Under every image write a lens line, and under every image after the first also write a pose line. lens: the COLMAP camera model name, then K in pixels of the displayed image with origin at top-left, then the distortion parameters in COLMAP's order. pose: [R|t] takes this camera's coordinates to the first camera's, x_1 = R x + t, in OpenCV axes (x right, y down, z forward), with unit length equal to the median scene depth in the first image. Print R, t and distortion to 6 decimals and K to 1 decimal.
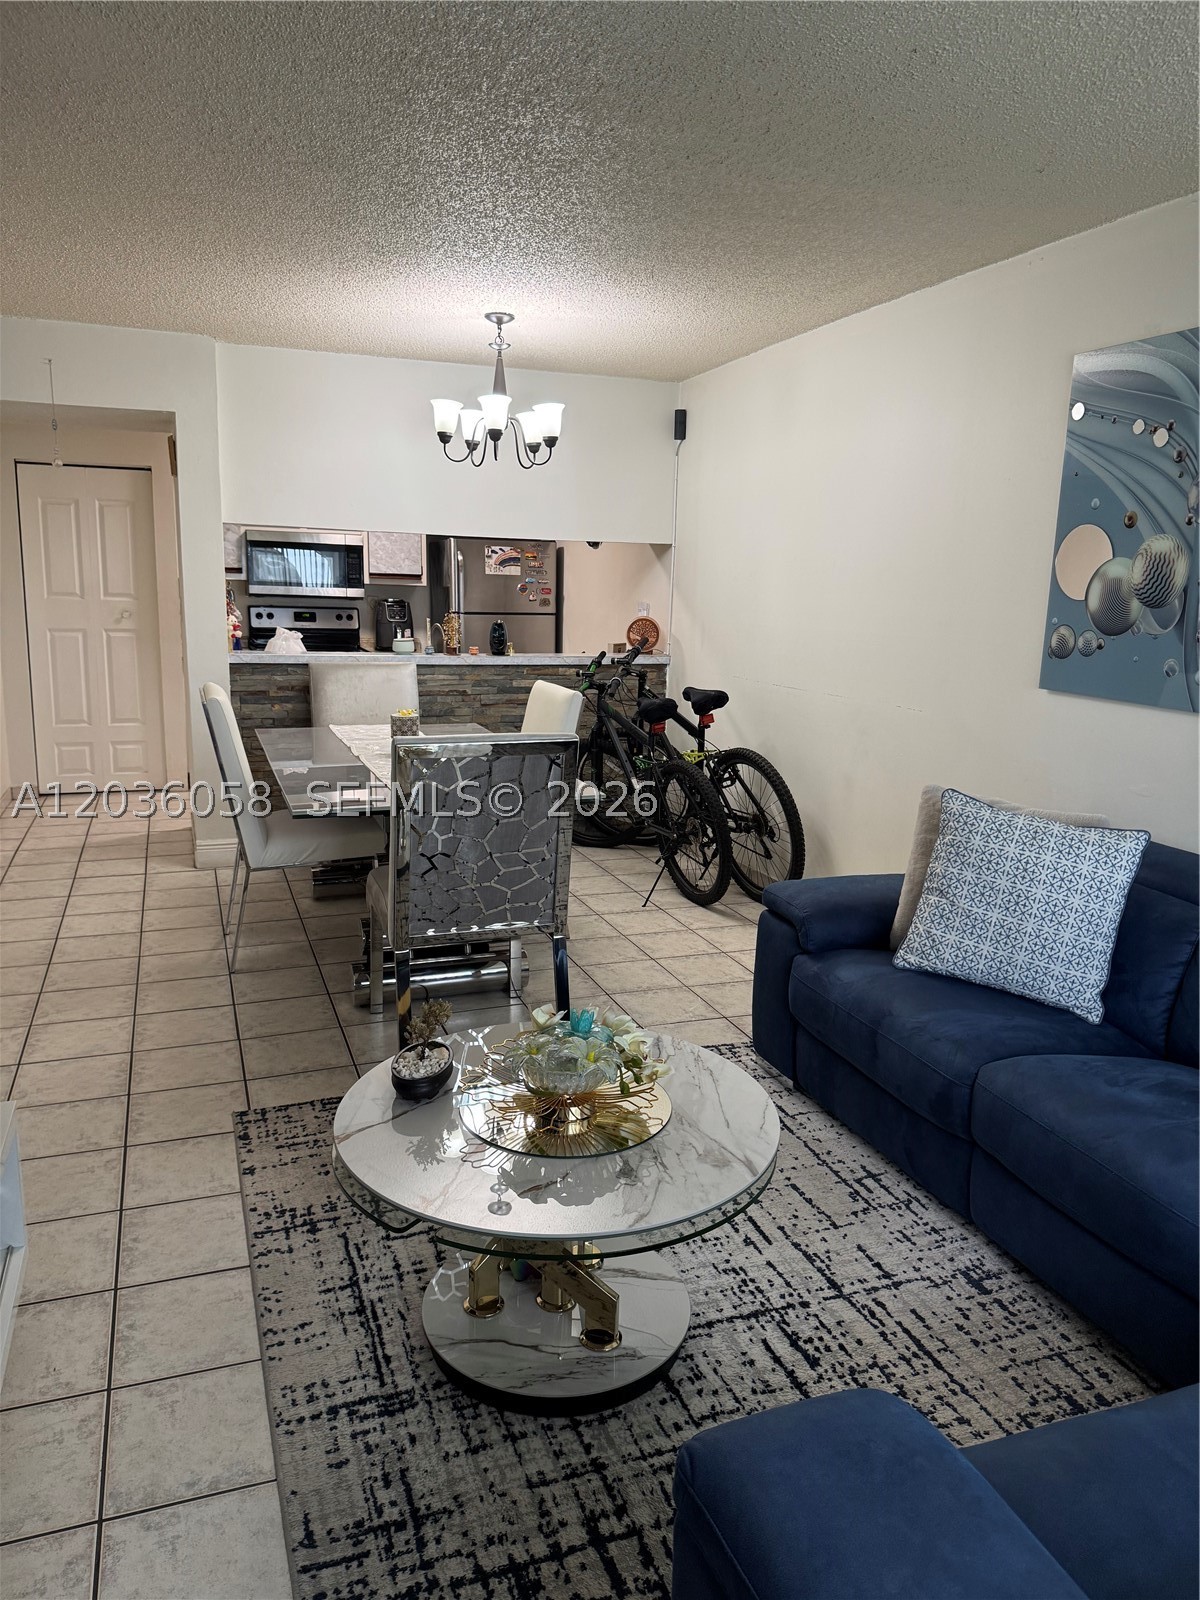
lens RADIAL K [[1135.6, 0, 601.1], [0, 1135.6, 791.3], [0, 0, 1]] dist [0.060682, -0.056886]
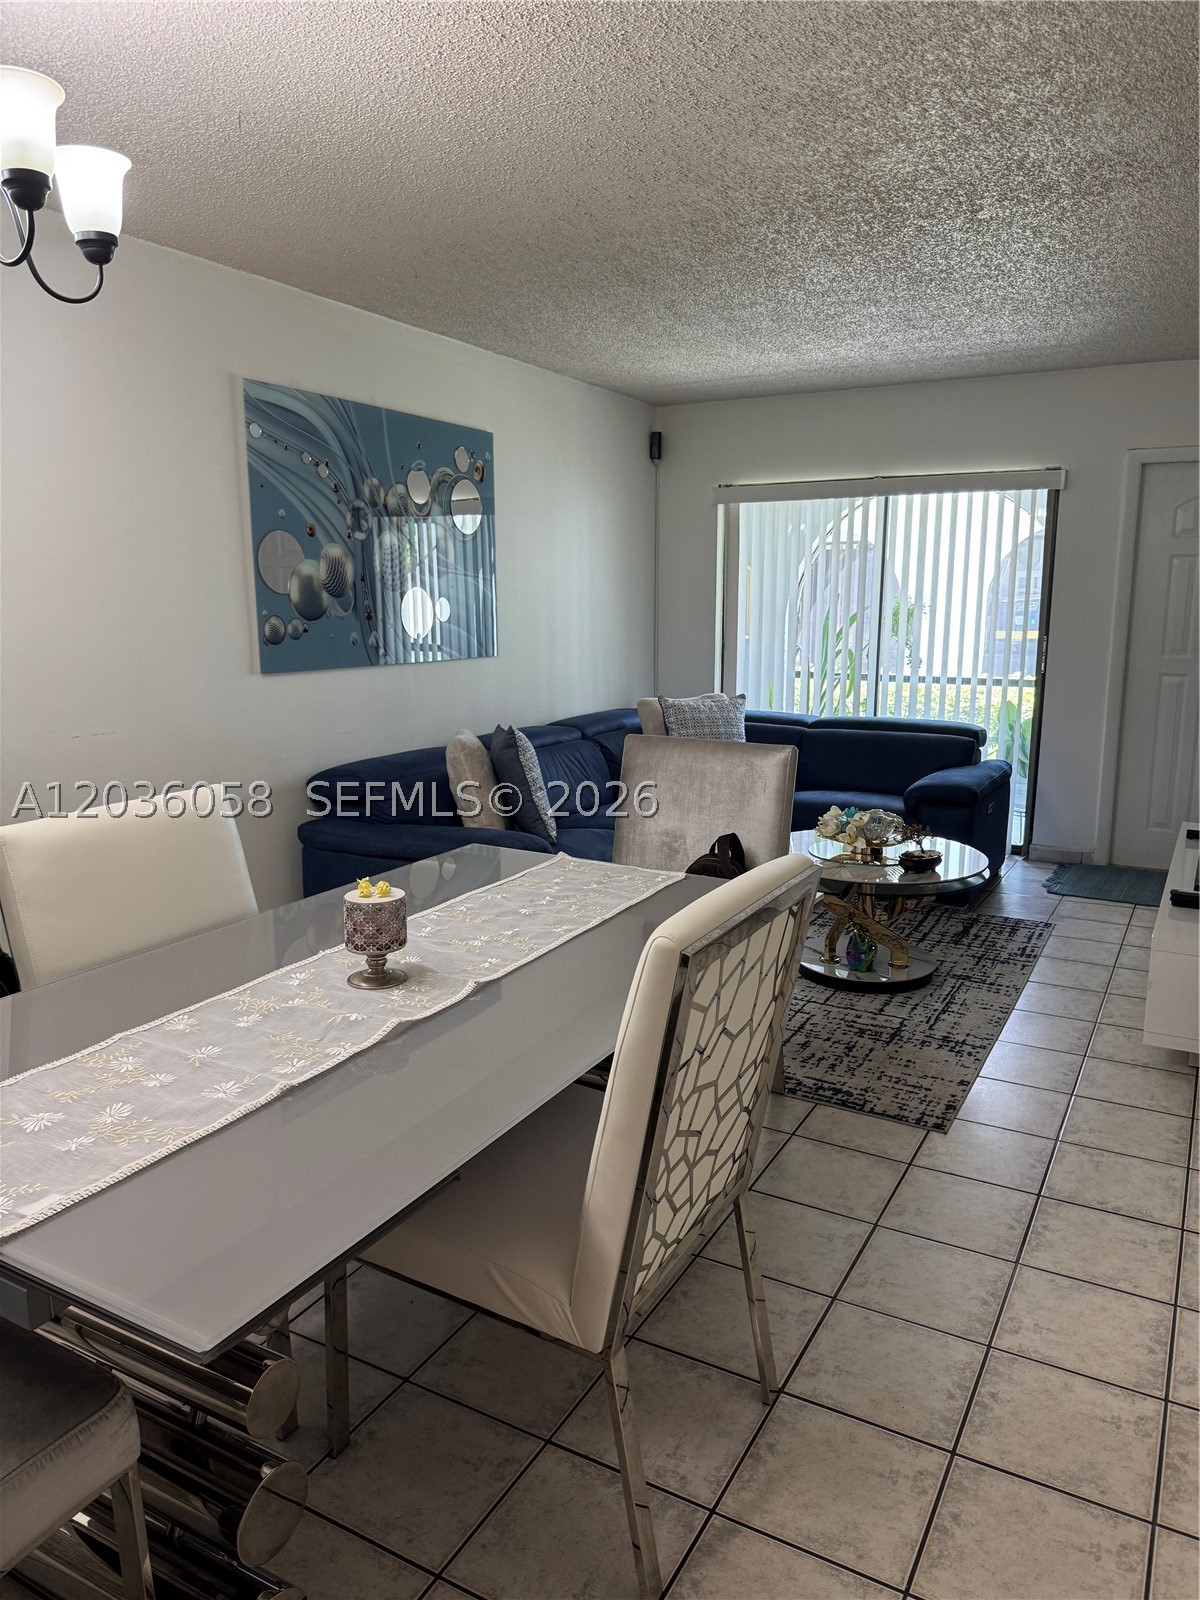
lens RADIAL K [[1135.6, 0, 600.4], [0, 1135.6, 812.7], [0, 0, 1]] dist [0.060682, -0.056886]
pose [[-0.652429, -0.170892, 0.738331, -0.762929], [0.128756, 0.935085, 0.330208, -0.323126], [-0.746833, 0.310502, -0.588073, 1.619167]]
